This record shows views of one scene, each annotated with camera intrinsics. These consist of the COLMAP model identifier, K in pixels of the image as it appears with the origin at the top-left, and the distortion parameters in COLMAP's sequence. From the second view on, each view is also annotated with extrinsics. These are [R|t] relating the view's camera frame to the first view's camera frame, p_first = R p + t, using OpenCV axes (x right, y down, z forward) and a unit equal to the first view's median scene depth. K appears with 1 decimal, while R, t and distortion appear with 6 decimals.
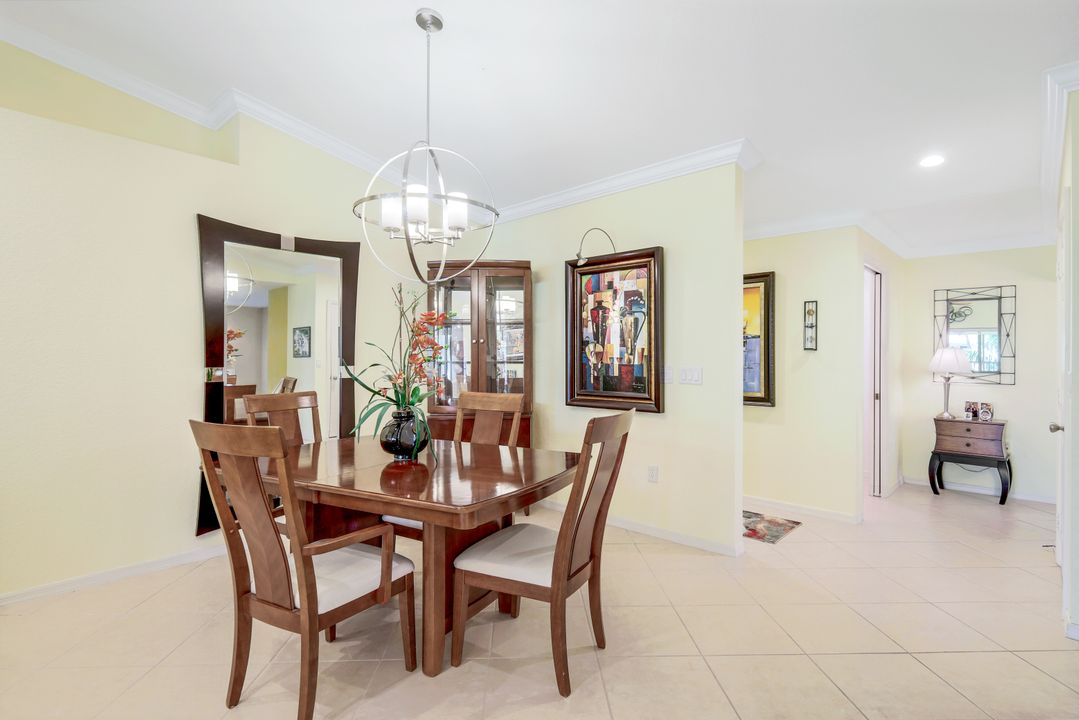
lens RADIAL K [[529.9, 0, 543.4], [0, 529.9, 353.8], [0, 0, 1]] dist [-0.001223, -0.000274]
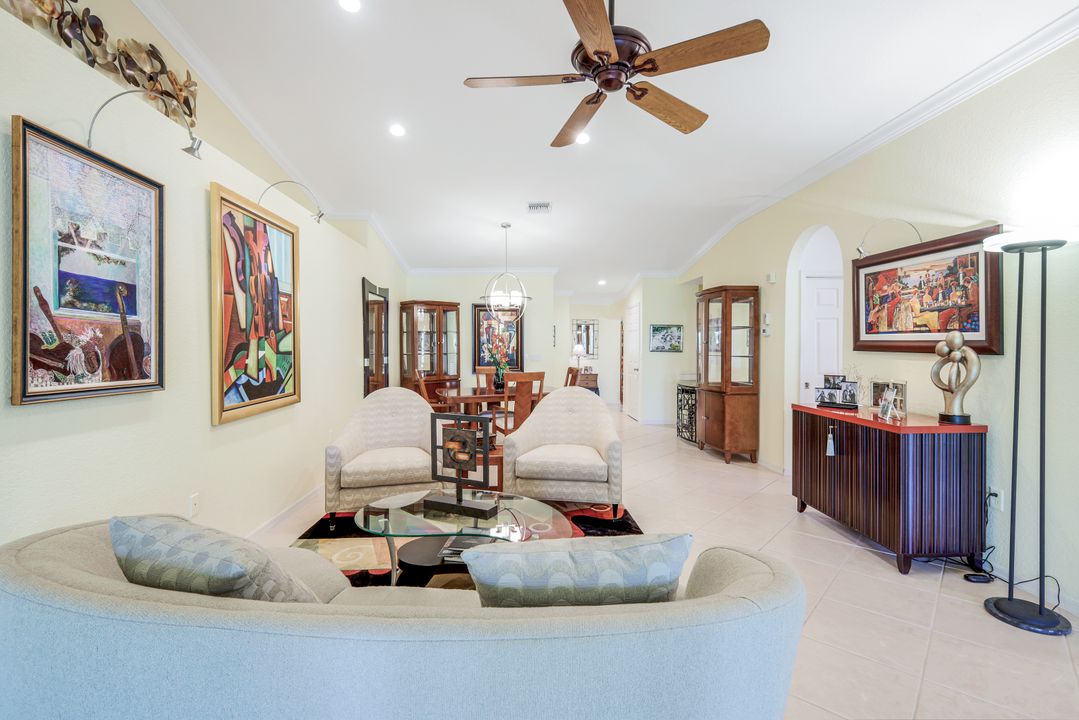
lens RADIAL K [[489.2, 0, 542.5], [0, 489.2, 356.0], [0, 0, 1]] dist [0.003139, 0.000115]
pose [[0.697736, -0.019756, 0.716083, -1.199097], [-0.000179, 0.999615, 0.027753, -0.026939], [-0.716355, -0.019492, 0.697463, -0.550718]]
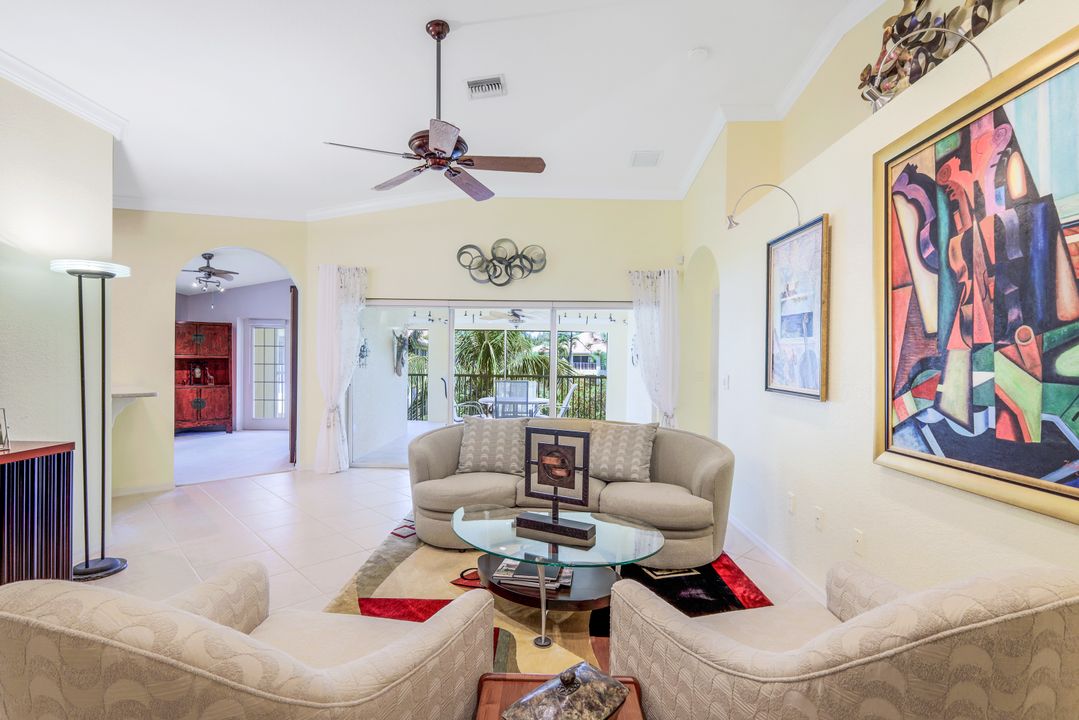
lens RADIAL K [[506.5, 0, 541.1], [0, 506.5, 363.5], [0, 0, 1]] dist [0.002077, -0.000161]
pose [[-0.742043, -0.009293, -0.670288, -0.343665], [-0.011085, 0.999937, -0.001592, -0.014172], [0.670261, 0.006249, -0.742099, 0.469192]]
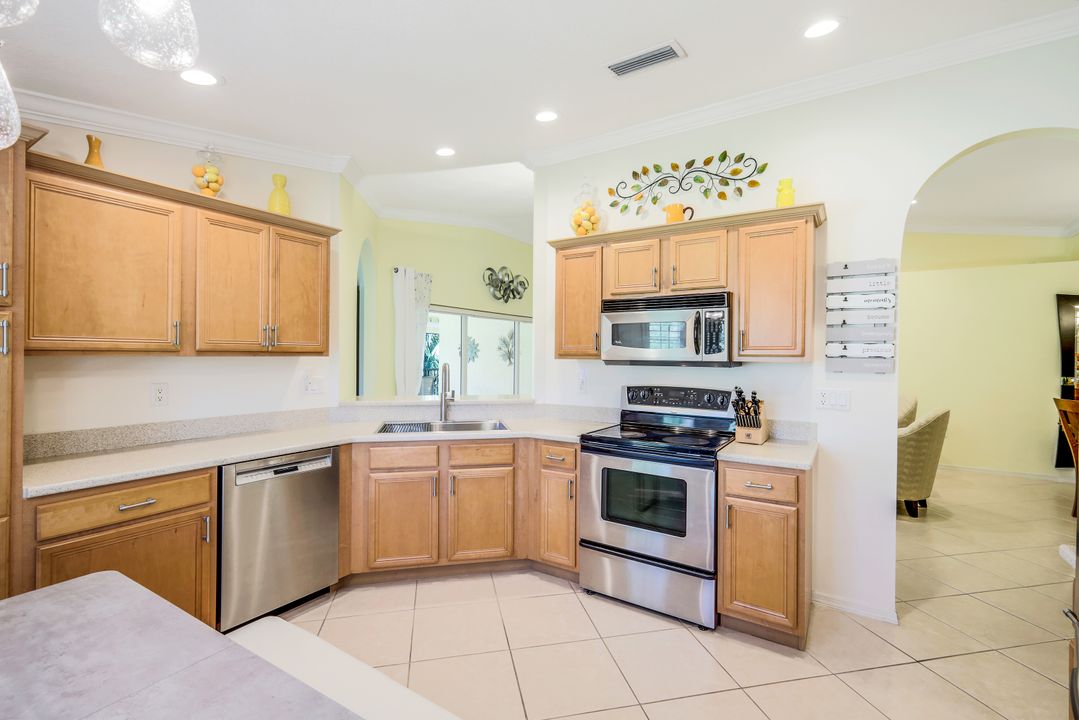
lens RADIAL K [[477.3, 0, 540.0], [0, 477.3, 356.4], [0, 0, 1]] dist [0.002452, -0.000342]
pose [[0.173083, -0.001471, -0.984906, 0.559341], [-0.001034, 0.999998, -0.001675, -0.033222], [0.984907, 0.001308, 0.173082, -0.874054]]
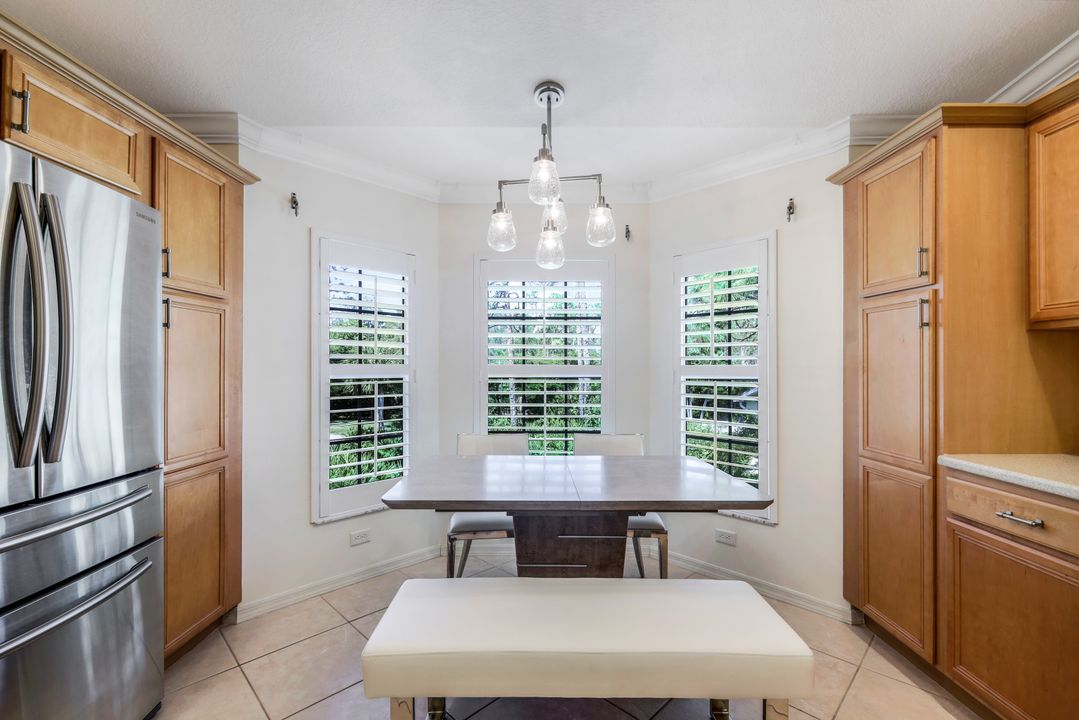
lens RADIAL K [[470.3, 0, 543.4], [0, 470.3, 362.6], [0, 0, 1]] dist [0.002566, -0.000019]
pose [[-0.678041, -0.003640, 0.735015, -0.006572], [-0.008518, 0.999959, -0.002906, 0.001718], [-0.734975, -0.008231, -0.678045, -0.681440]]
